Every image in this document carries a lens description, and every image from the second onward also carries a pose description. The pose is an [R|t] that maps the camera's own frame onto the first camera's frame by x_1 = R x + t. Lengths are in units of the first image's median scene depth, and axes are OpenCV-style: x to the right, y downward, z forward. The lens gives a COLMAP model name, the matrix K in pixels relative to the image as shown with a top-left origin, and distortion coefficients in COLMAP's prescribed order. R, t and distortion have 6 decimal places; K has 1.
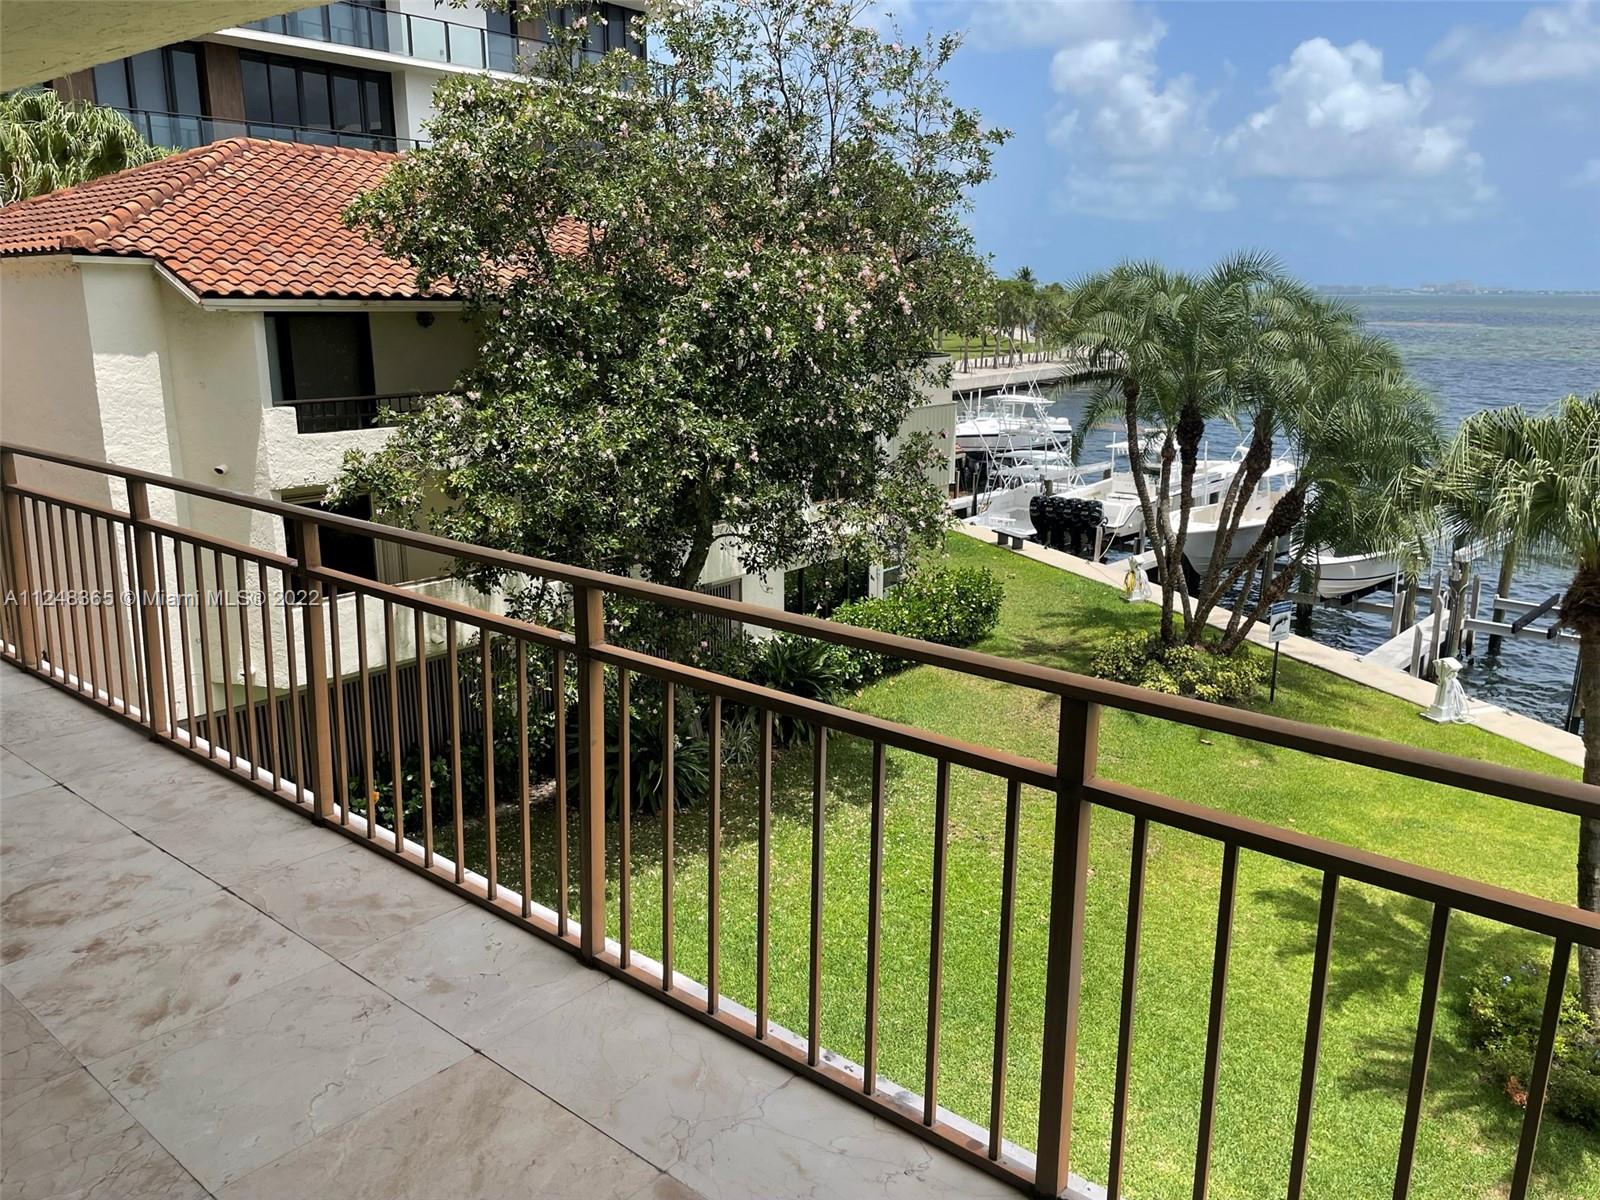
lens RADIAL K [[1211.7, 0, 791.1], [0, 1211.7, 591.9], [0, 0, 1]] dist [0.083954, -0.118920]
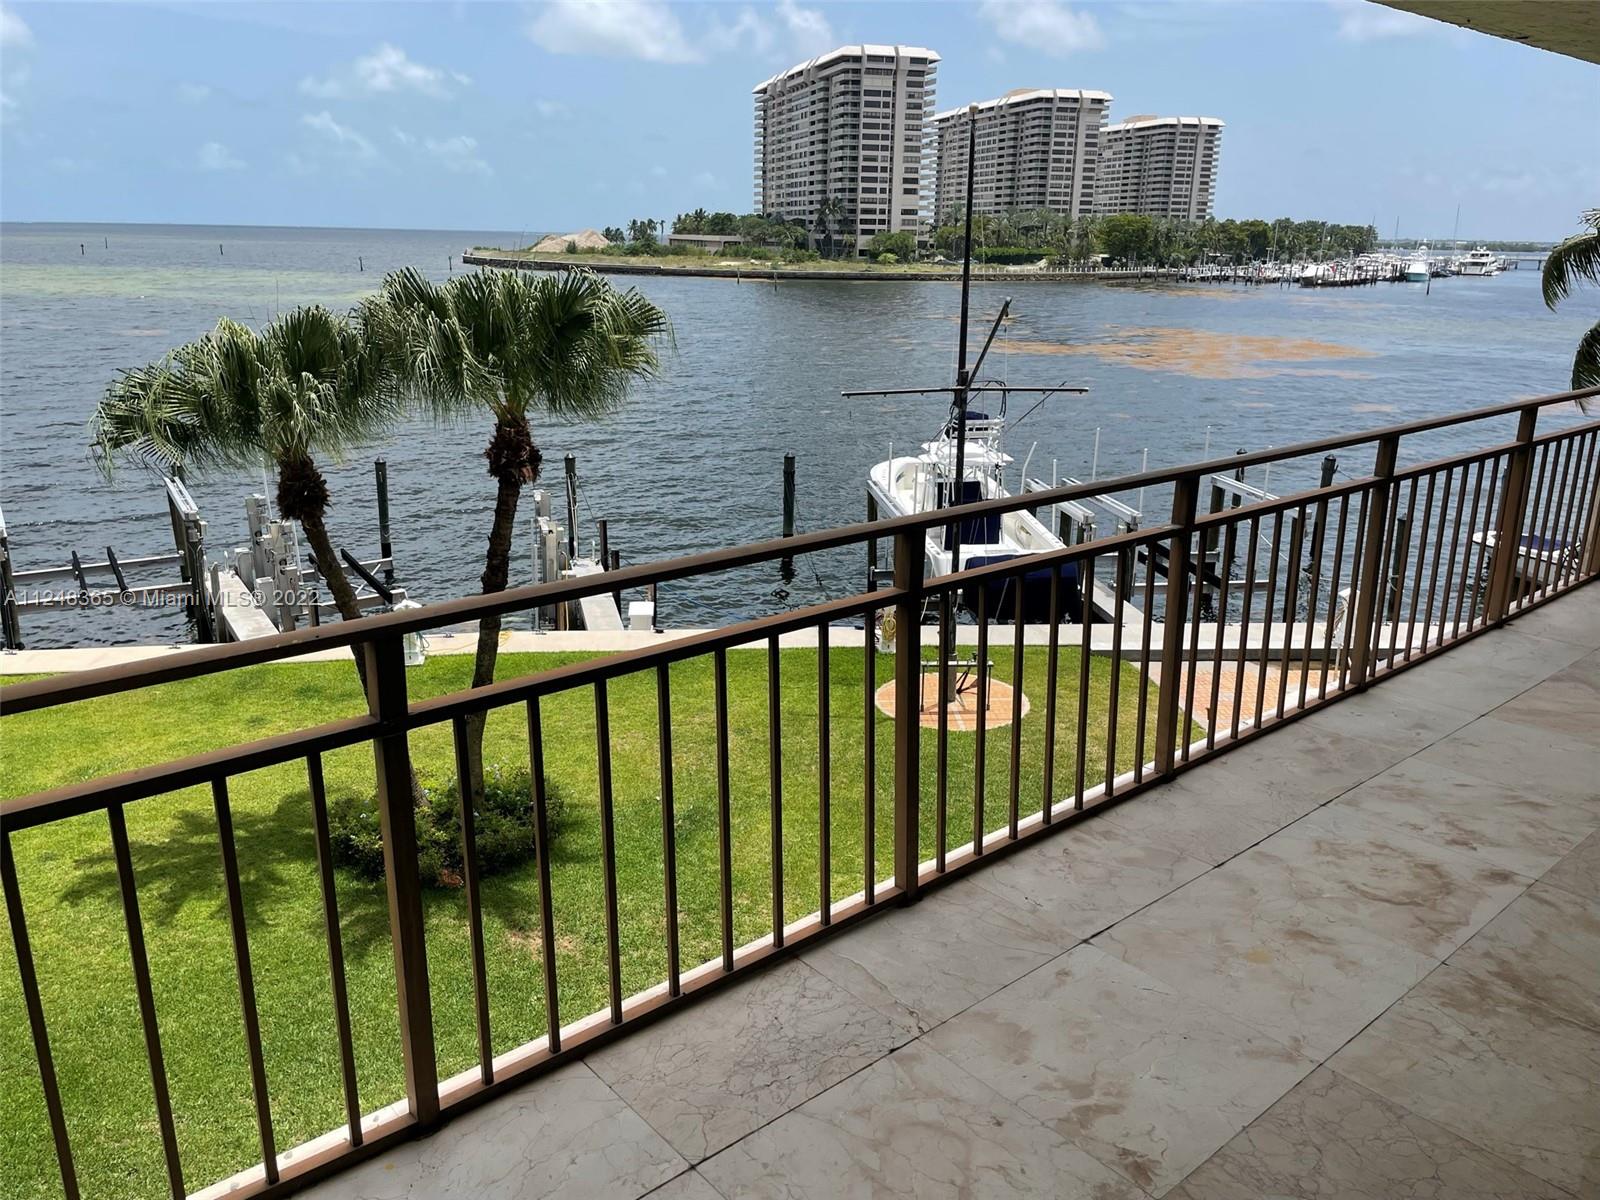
lens RADIAL K [[1211.7, 0, 786.0], [0, 1211.7, 588.7], [0, 0, 1]] dist [0.083954, -0.118920]
pose [[0.165043, -0.291017, 0.942375, -0.585260], [0.205906, 0.944590, 0.255640, -0.121069], [-0.964554, 0.151849, 0.215820, 0.467904]]
